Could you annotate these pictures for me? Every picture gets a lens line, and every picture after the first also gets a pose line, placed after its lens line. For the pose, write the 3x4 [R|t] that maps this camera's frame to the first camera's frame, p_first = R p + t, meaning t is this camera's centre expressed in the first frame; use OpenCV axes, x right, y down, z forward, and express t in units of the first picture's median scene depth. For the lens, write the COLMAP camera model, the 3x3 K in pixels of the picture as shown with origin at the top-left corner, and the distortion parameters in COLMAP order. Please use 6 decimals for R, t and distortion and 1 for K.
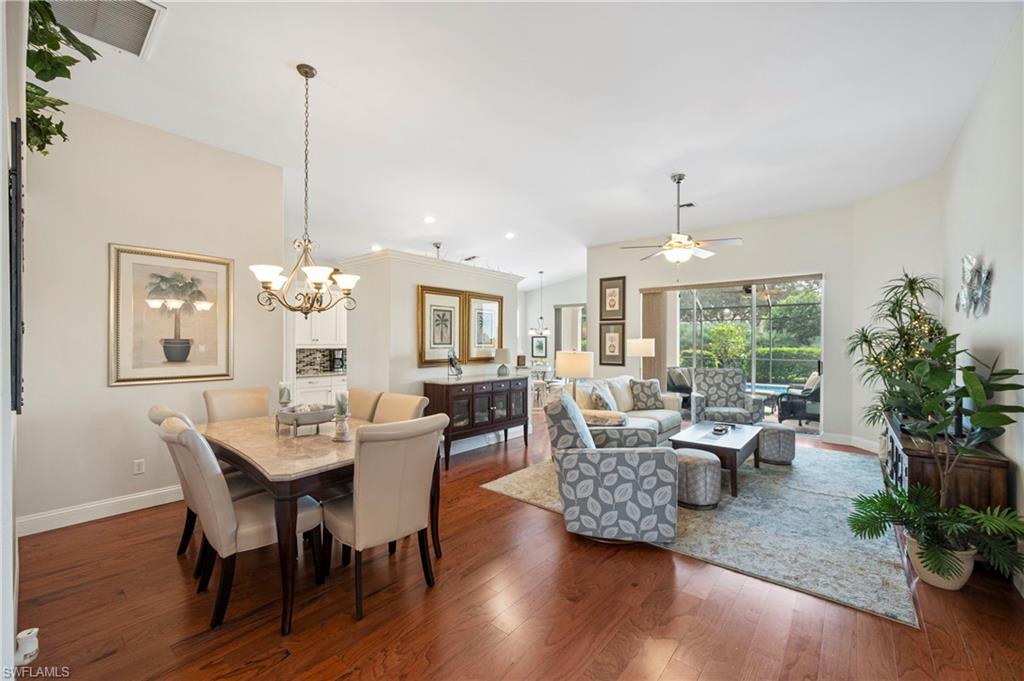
lens RADIAL K [[405.0, 0, 513.1], [0, 405.0, 343.3], [0, 0, 1]] dist [-0.002540, 0.000884]
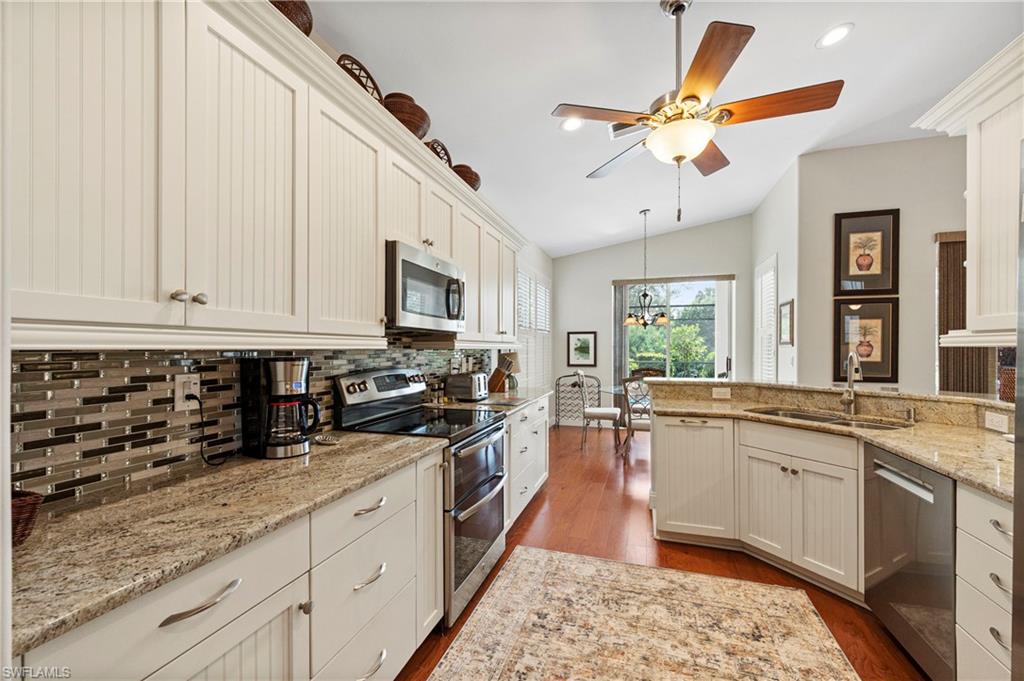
lens RADIAL K [[405.0, 0, 513.9], [0, 405.0, 346.5], [0, 0, 1]] dist [-0.002540, 0.000884]
pose [[0.924139, -0.002826, 0.382045, -0.380476], [0.005576, 0.999966, -0.006091, 0.011828], [-0.382015, 0.007759, 0.924124, 0.706485]]
